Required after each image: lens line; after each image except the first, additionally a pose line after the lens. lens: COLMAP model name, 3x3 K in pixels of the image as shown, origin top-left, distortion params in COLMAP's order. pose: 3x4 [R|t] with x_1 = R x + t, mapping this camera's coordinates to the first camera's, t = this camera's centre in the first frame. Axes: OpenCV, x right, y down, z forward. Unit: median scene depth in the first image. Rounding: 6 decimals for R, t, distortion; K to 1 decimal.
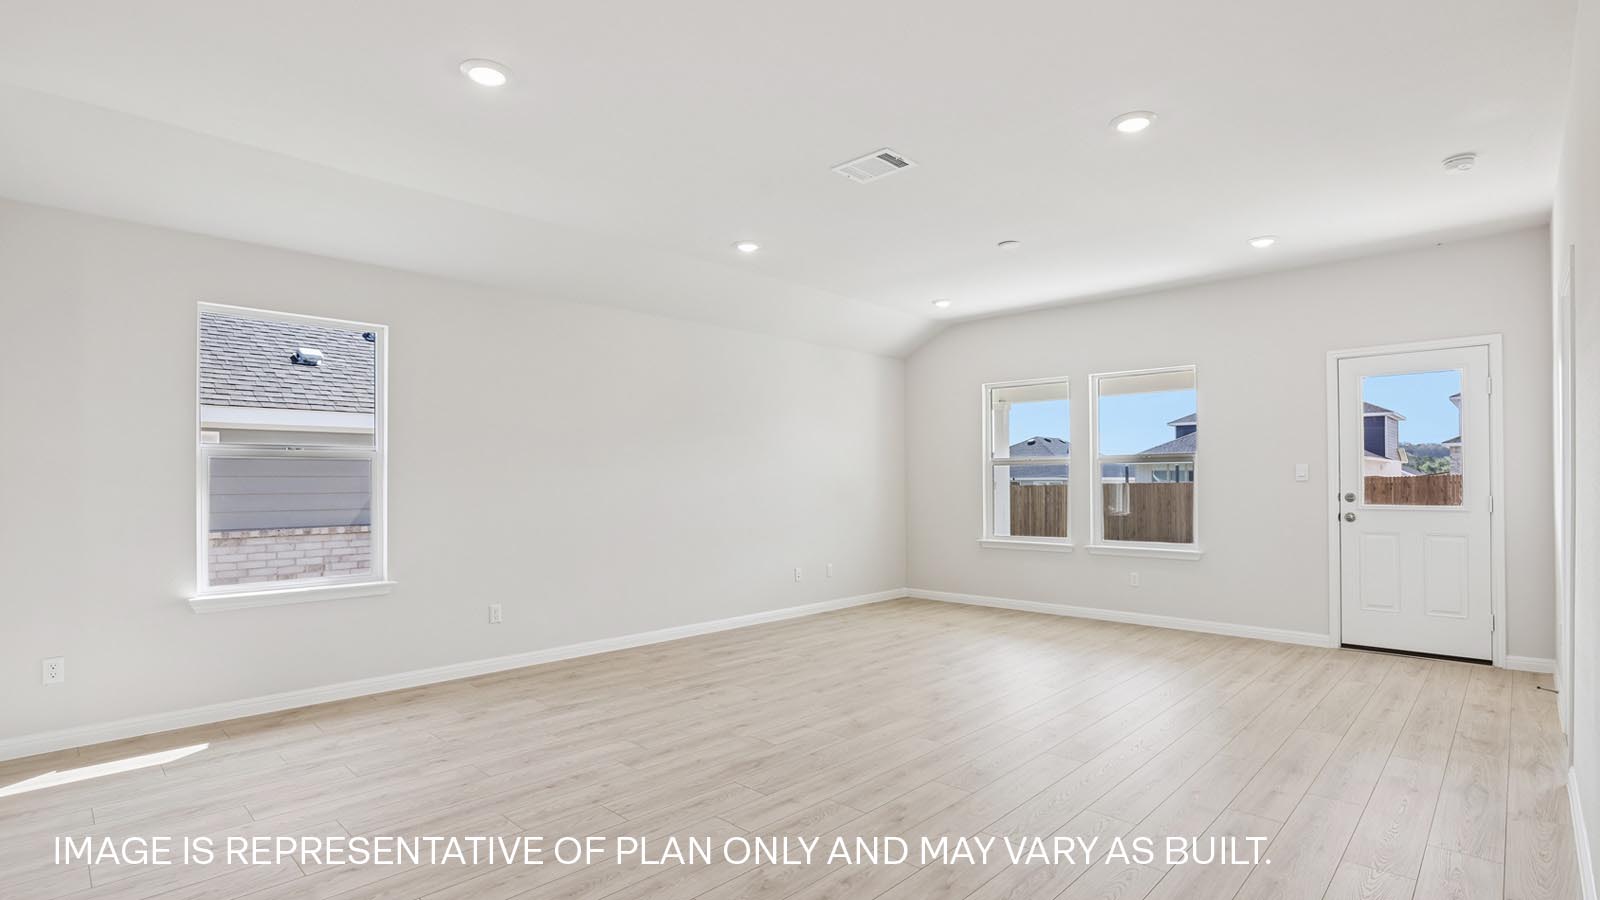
lens RADIAL K [[766.5, 0, 788.4], [0, 766.5, 486.7], [0, 0, 1]] dist [-0.020441, 0.000596]
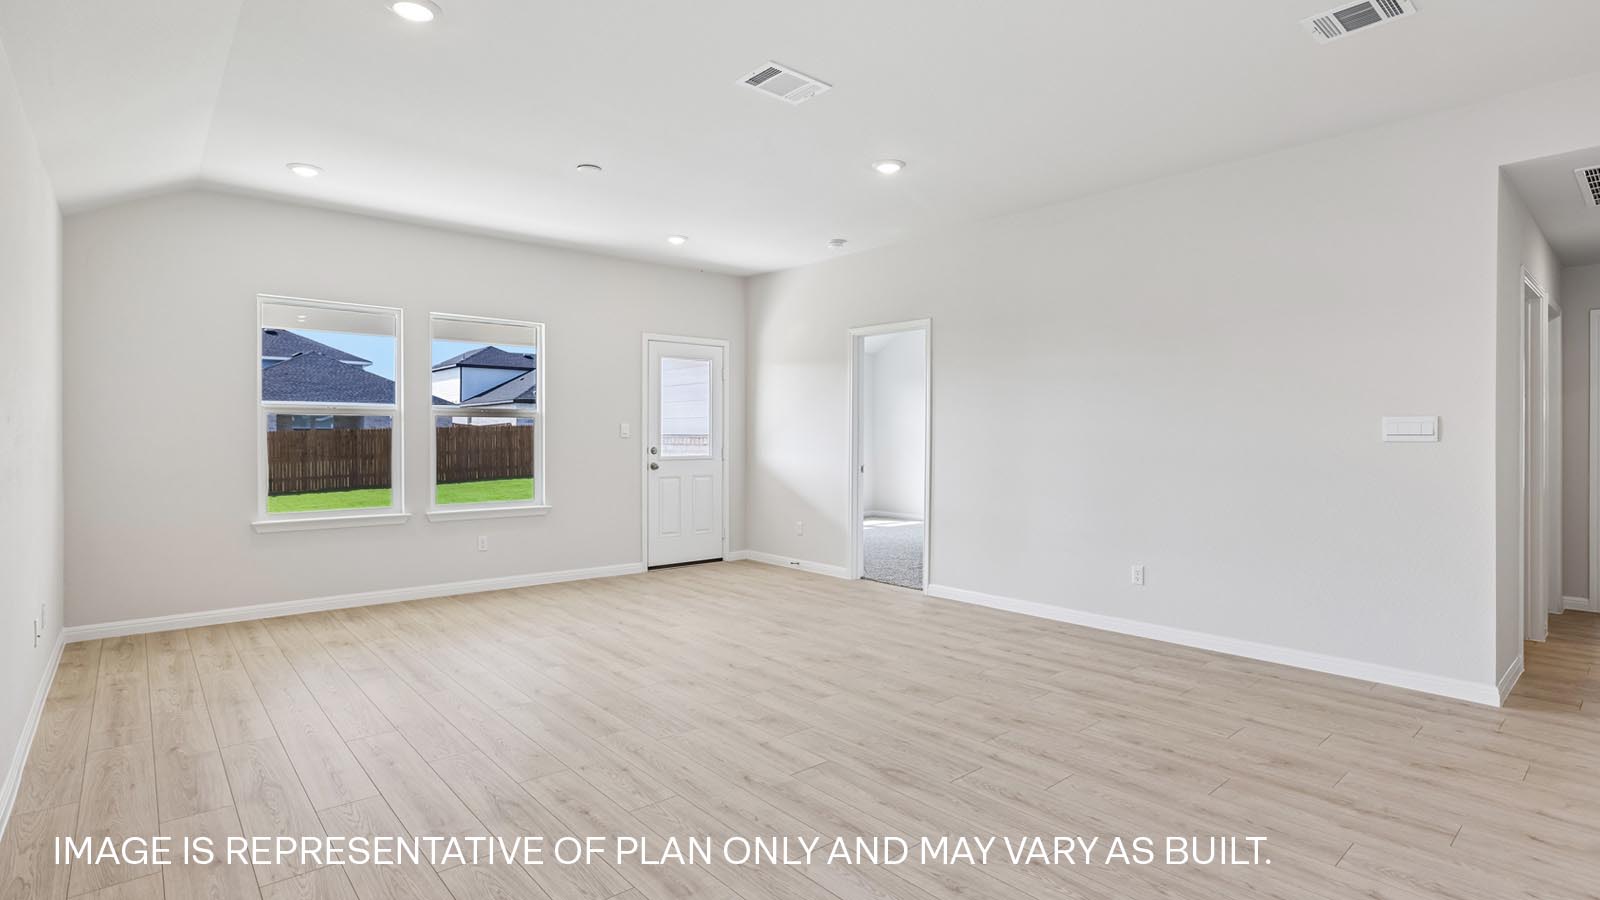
lens RADIAL K [[784.6, 0, 828.5], [0, 784.6, 442.7], [0, 0, 1]] dist [-0.039830, 0.000319]
pose [[0.058360, -0.002057, 0.998293, -0.741249], [0.003850, 0.999991, 0.001835, -0.000738], [-0.998288, 0.003736, 0.058367, 0.839331]]
